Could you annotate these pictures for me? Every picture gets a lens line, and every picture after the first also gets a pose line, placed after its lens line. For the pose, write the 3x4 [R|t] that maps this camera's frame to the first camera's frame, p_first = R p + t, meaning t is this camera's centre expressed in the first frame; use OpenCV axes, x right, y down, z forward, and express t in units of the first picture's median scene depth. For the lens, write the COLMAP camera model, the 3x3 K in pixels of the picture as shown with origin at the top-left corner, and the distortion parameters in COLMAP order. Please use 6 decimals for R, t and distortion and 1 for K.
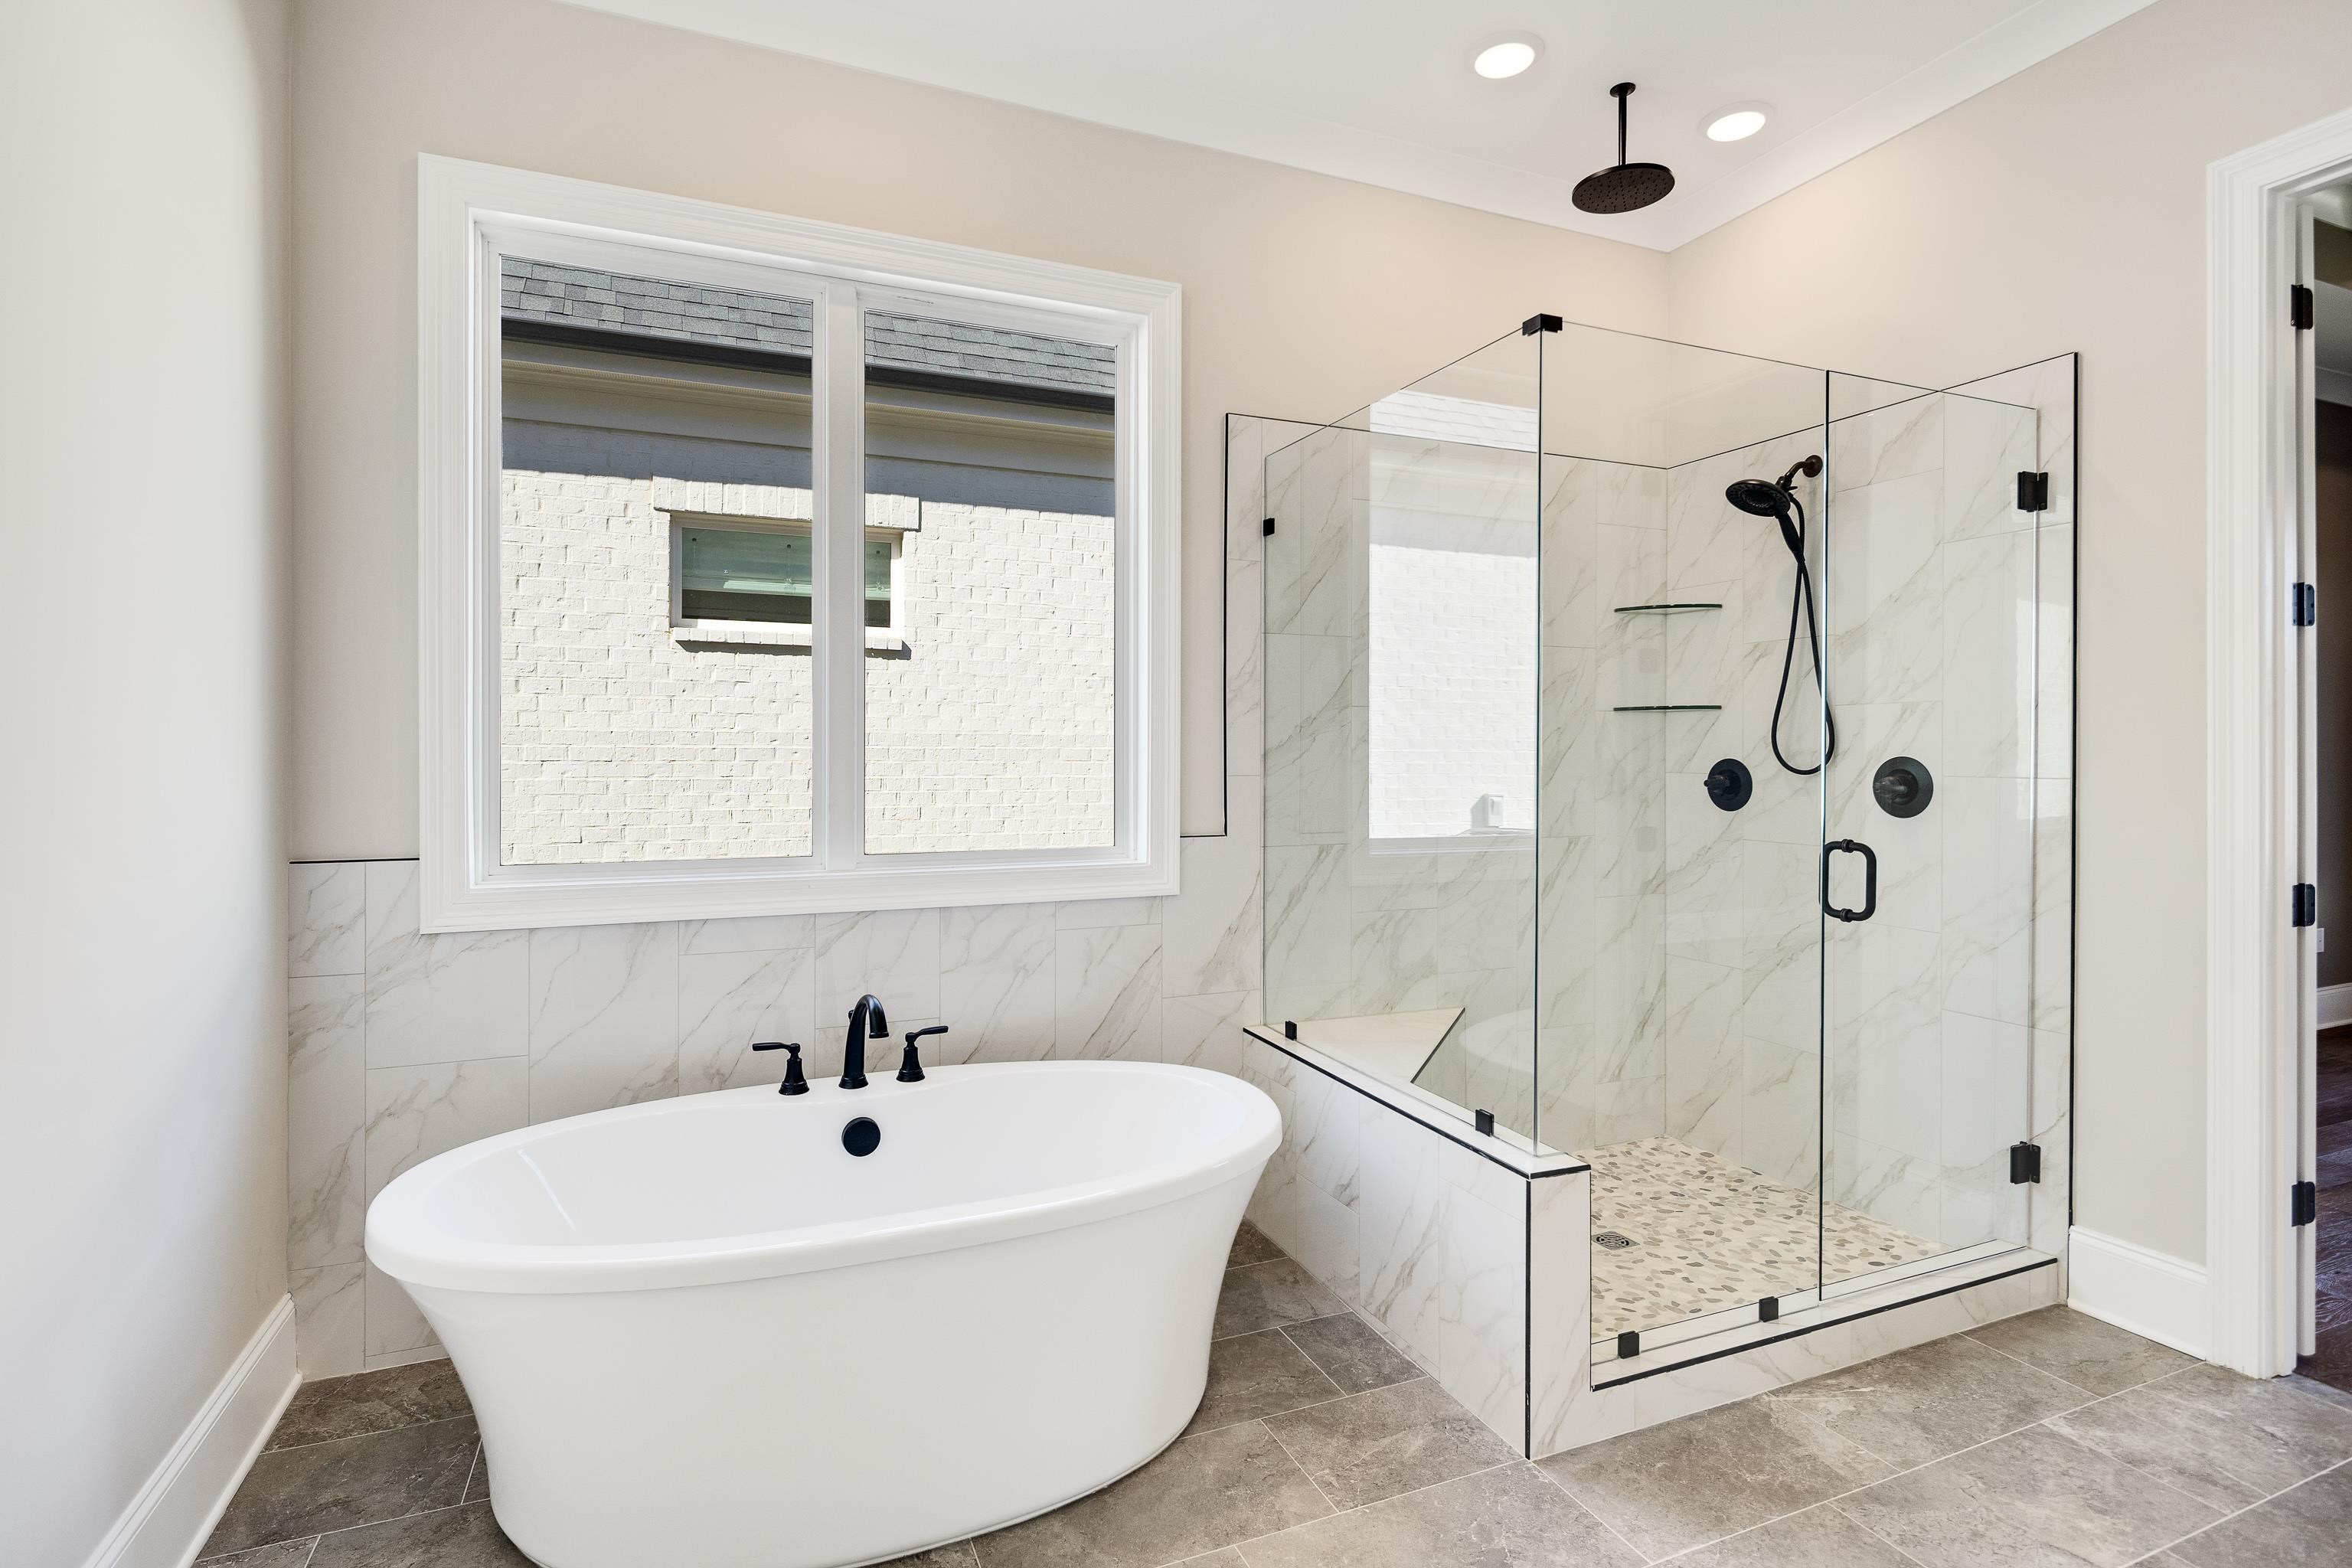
lens RADIAL K [[1121.2, 0, 1156.6], [0, 1121.2, 762.0], [0, 0, 1]] dist [-0.002442, -0.000054]
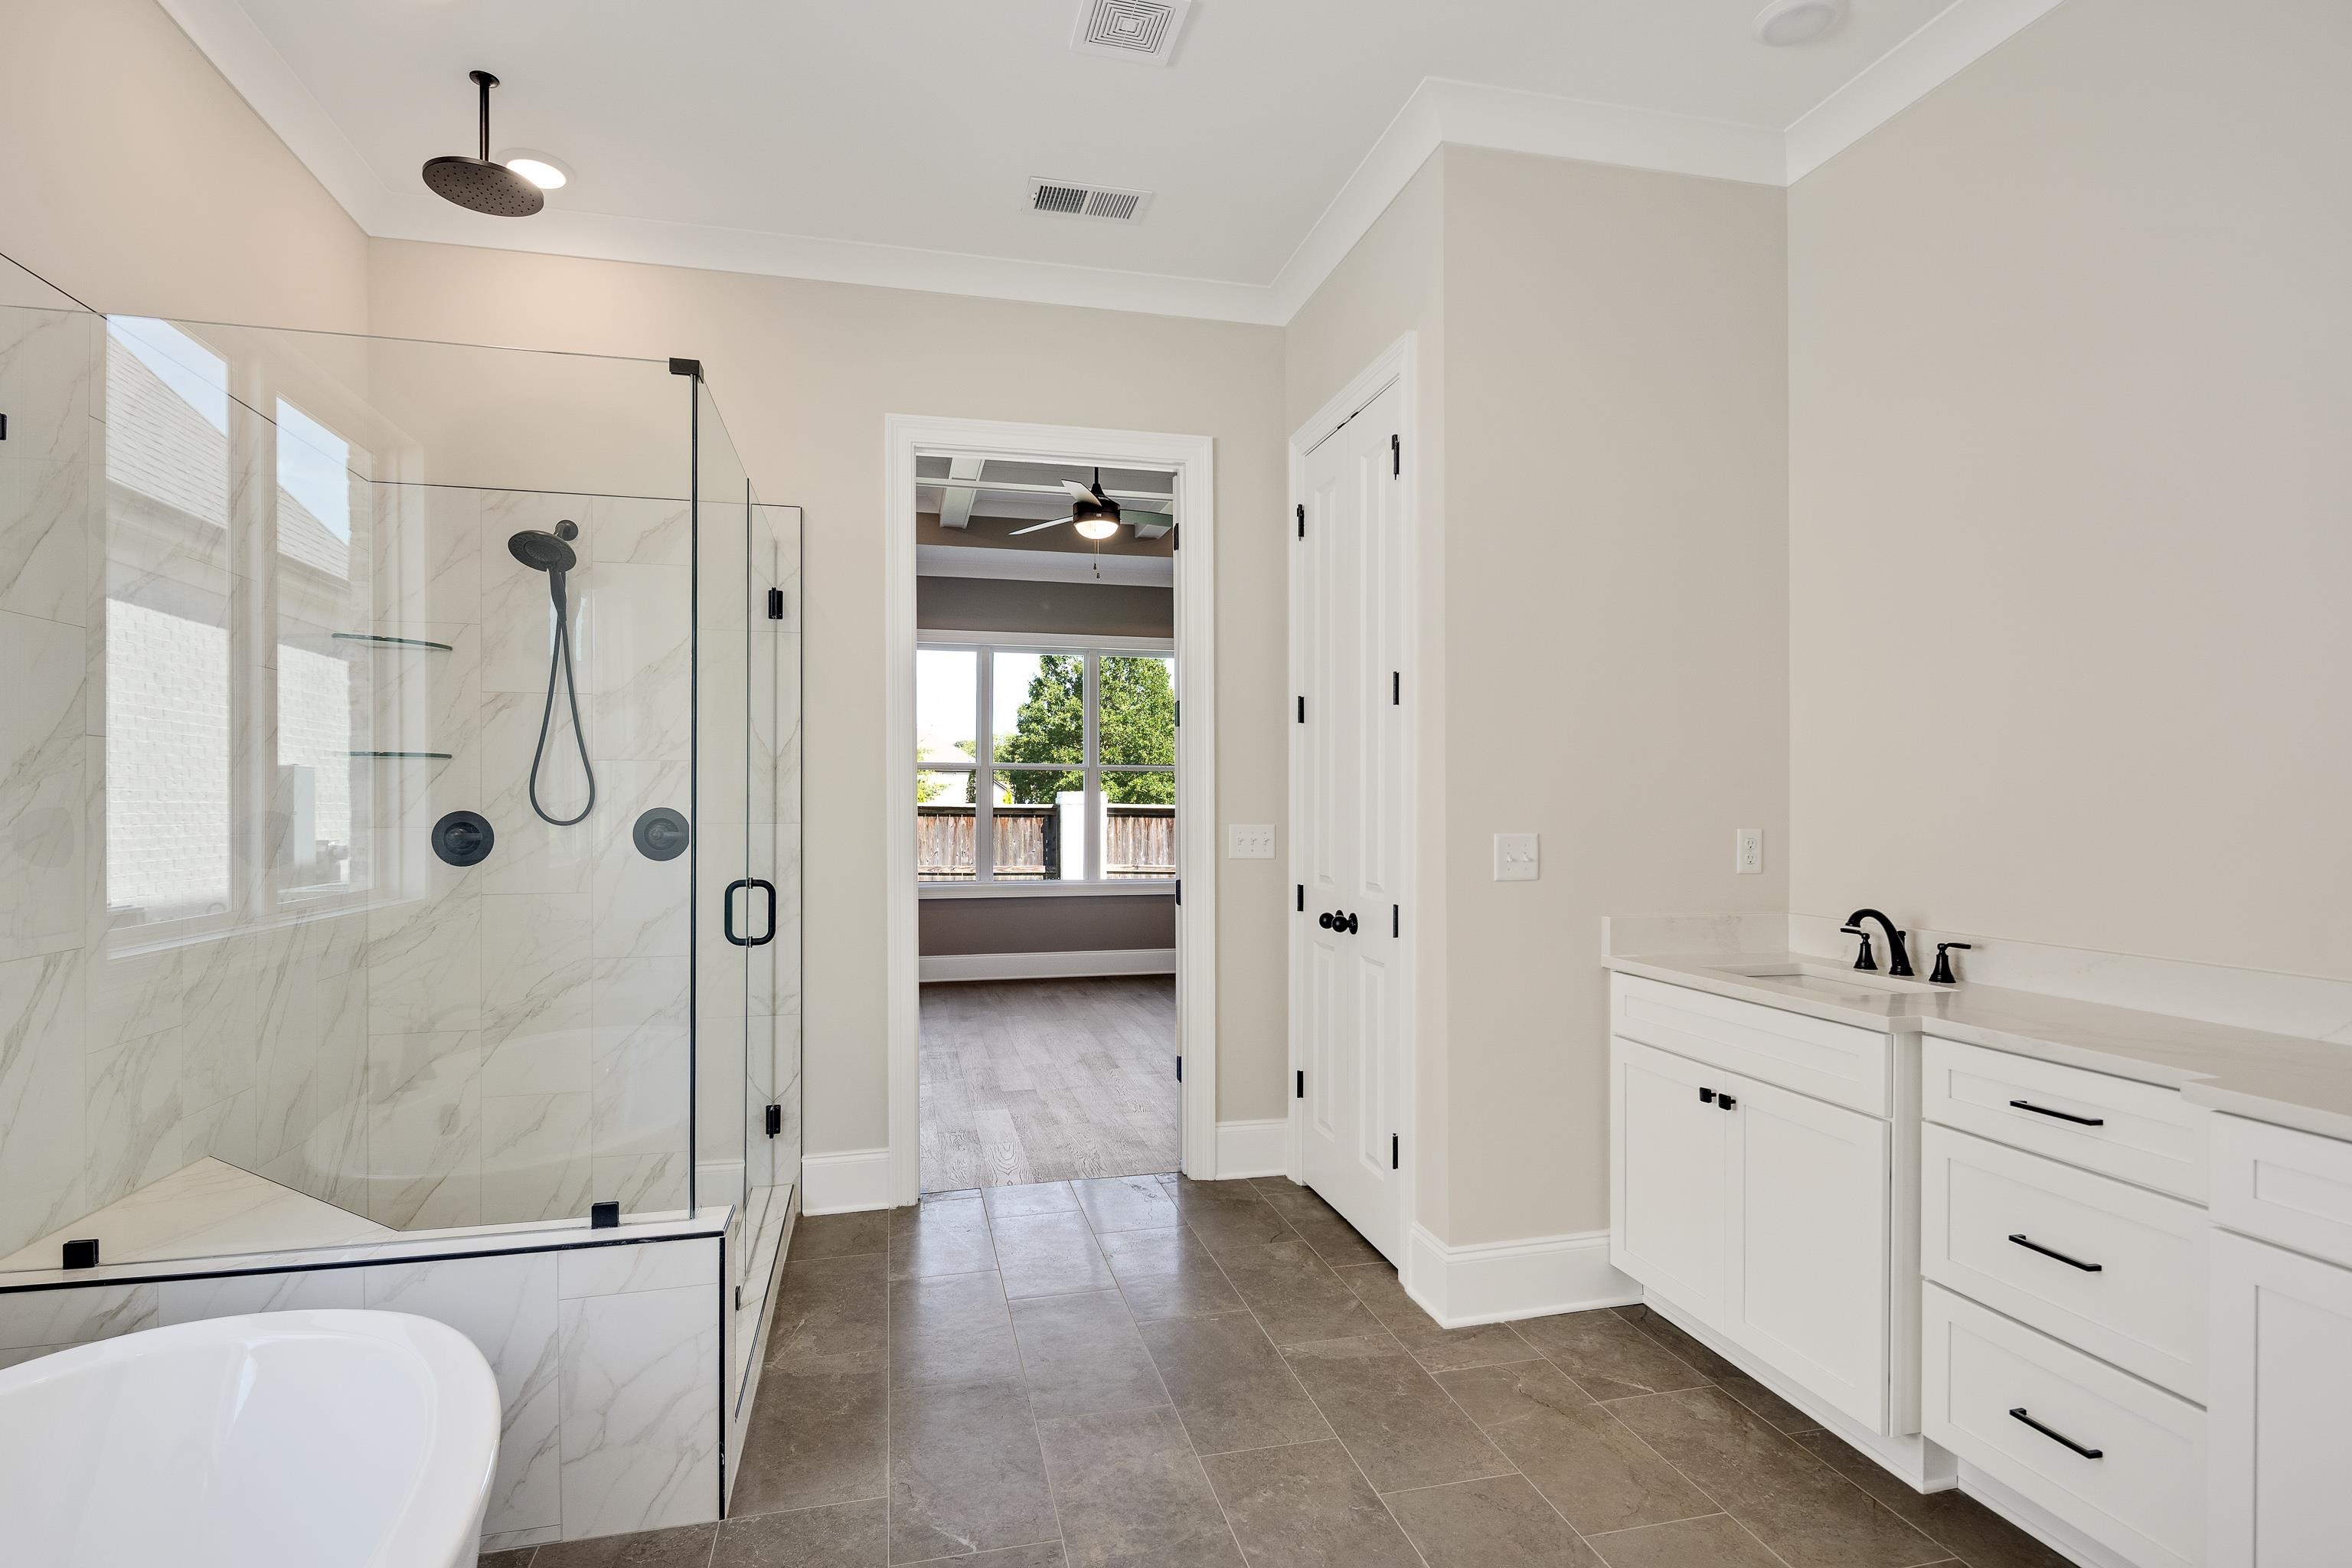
lens RADIAL K [[1141.6, 0, 1159.0], [0, 1141.6, 802.5], [0, 0, 1]] dist [0.001034, -0.000120]
pose [[0.161217, -0.000471, 0.986919, -0.465158], [0.011400, 0.999934, -0.001385, -0.003412], [-0.986853, 0.011474, 0.161211, 0.348805]]
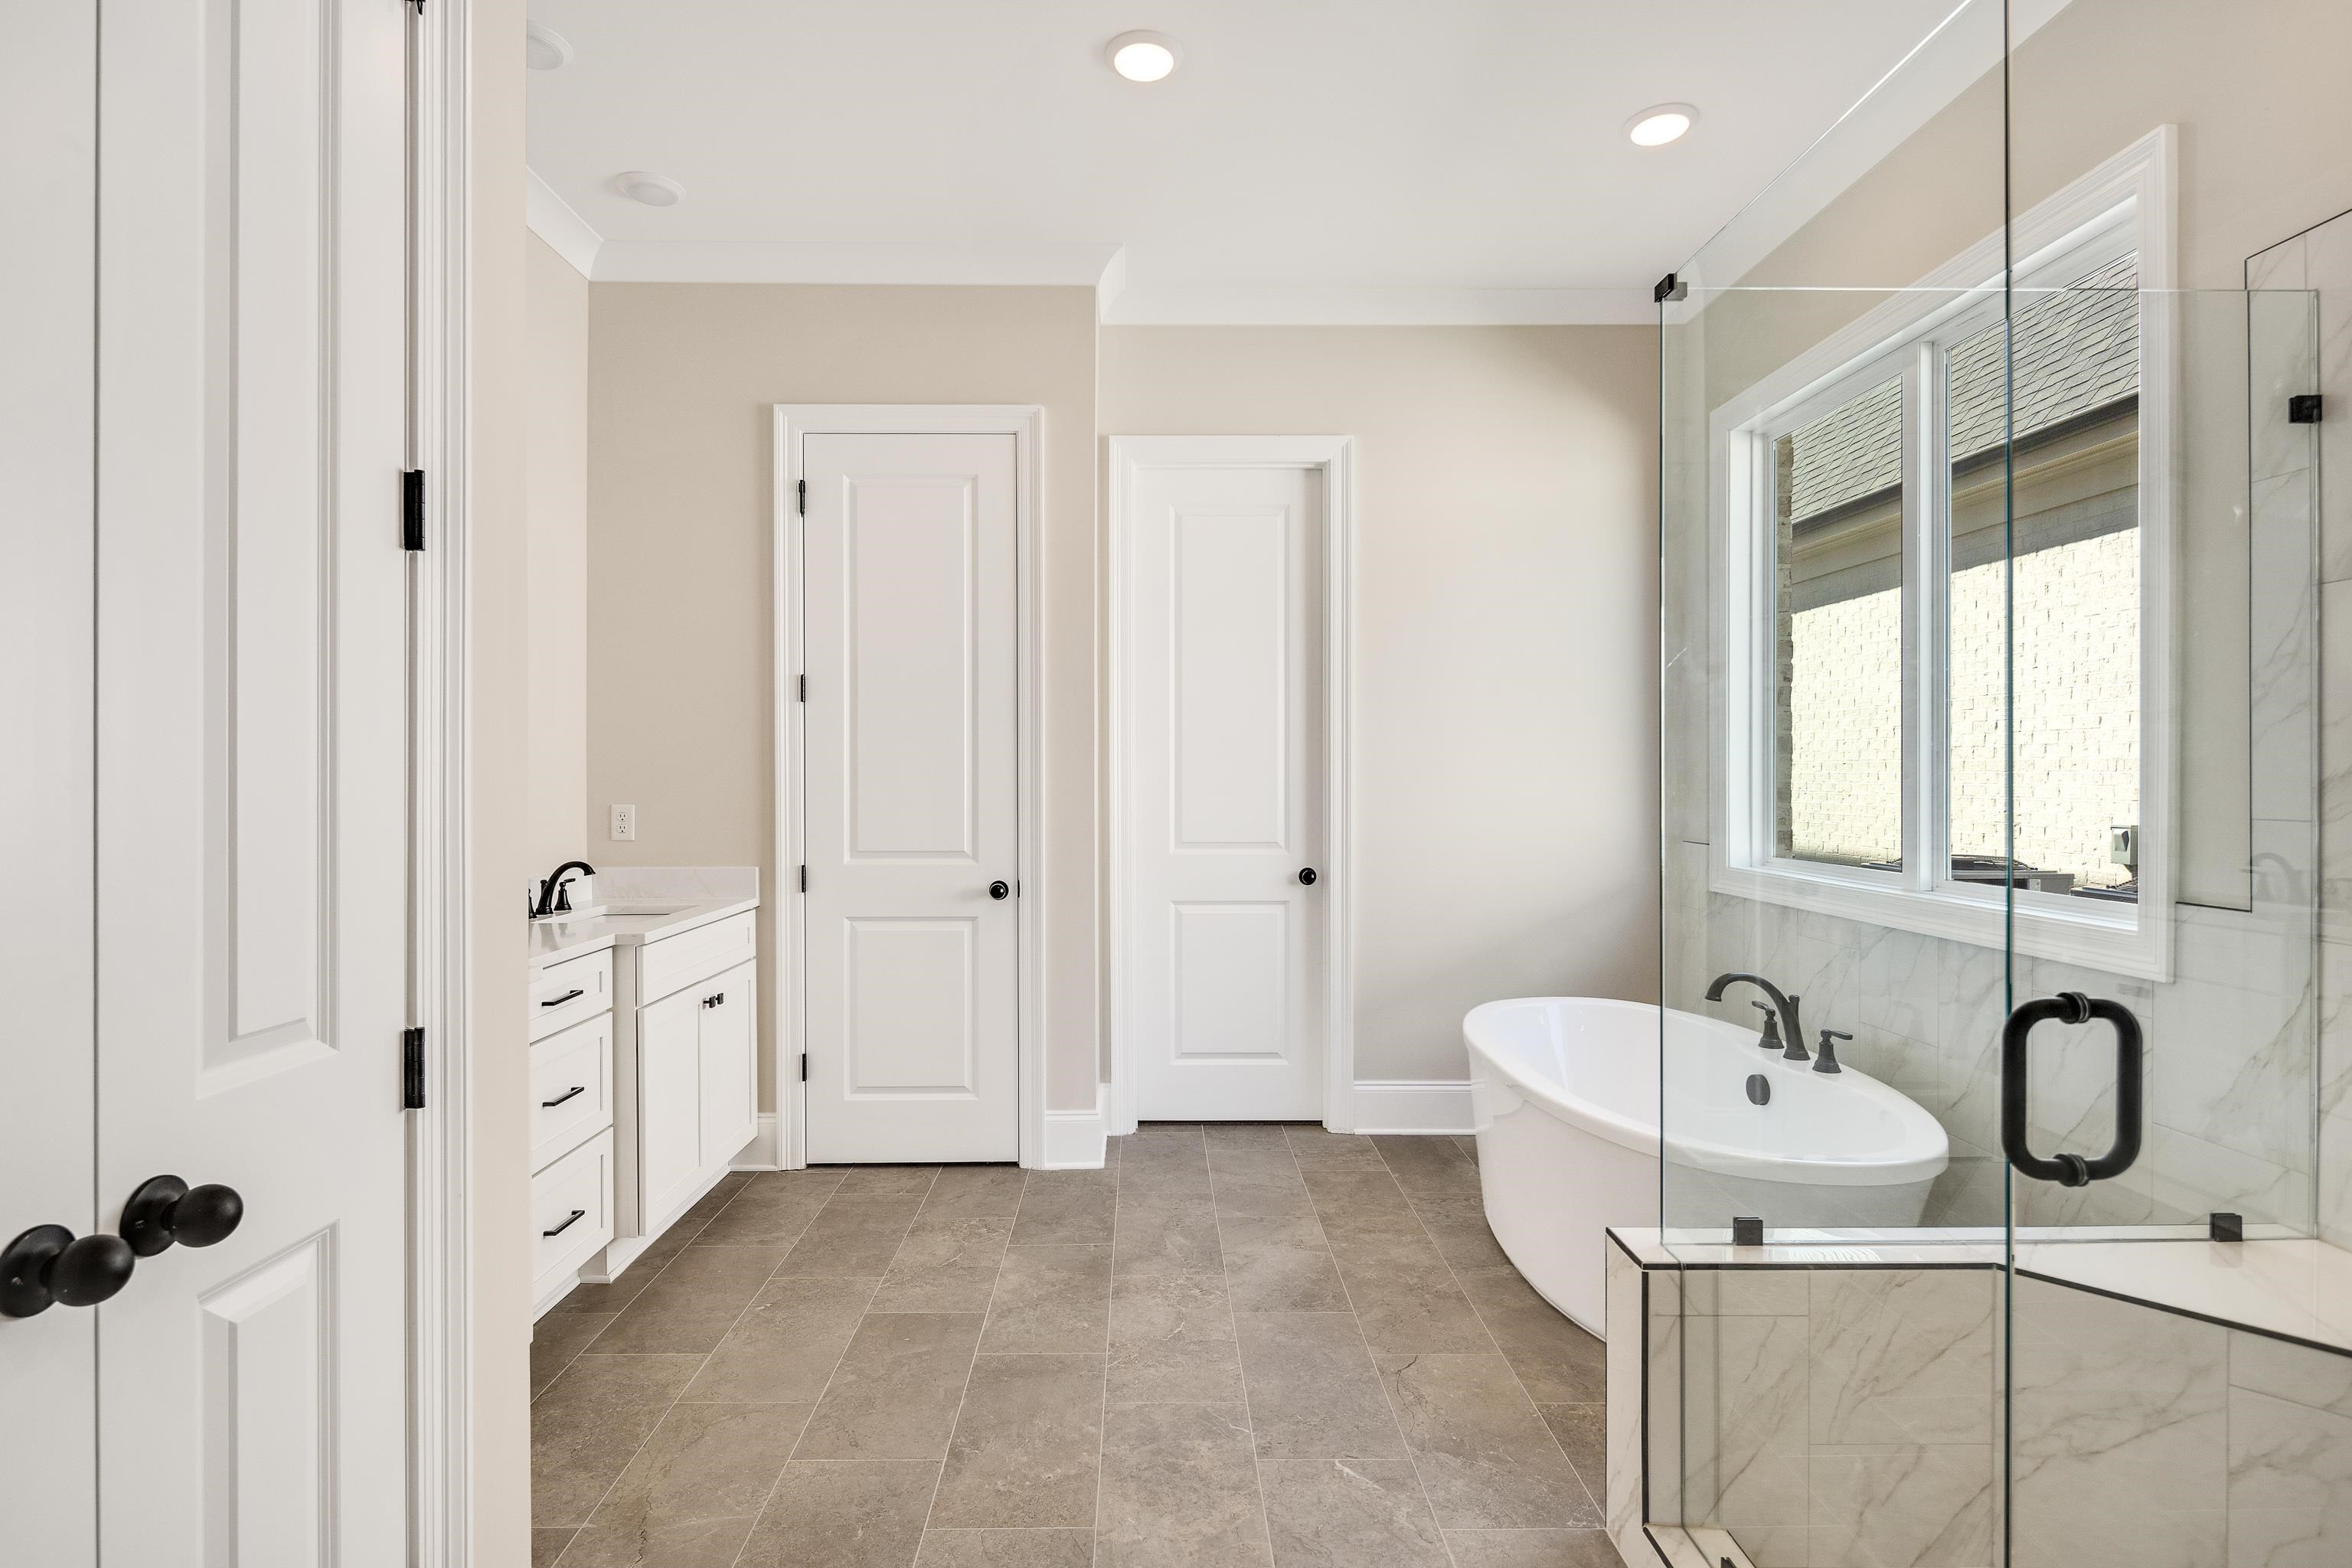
lens RADIAL K [[1138.6, 0, 1141.2], [0, 1138.6, 775.4], [0, 0, 1]] dist [-0.000322, 0.000105]
pose [[-0.383672, -0.000384, -0.923469, 1.060823], [-0.009249, 0.999951, 0.003427, -0.010780], [0.923423, 0.009856, -0.383657, 0.772734]]
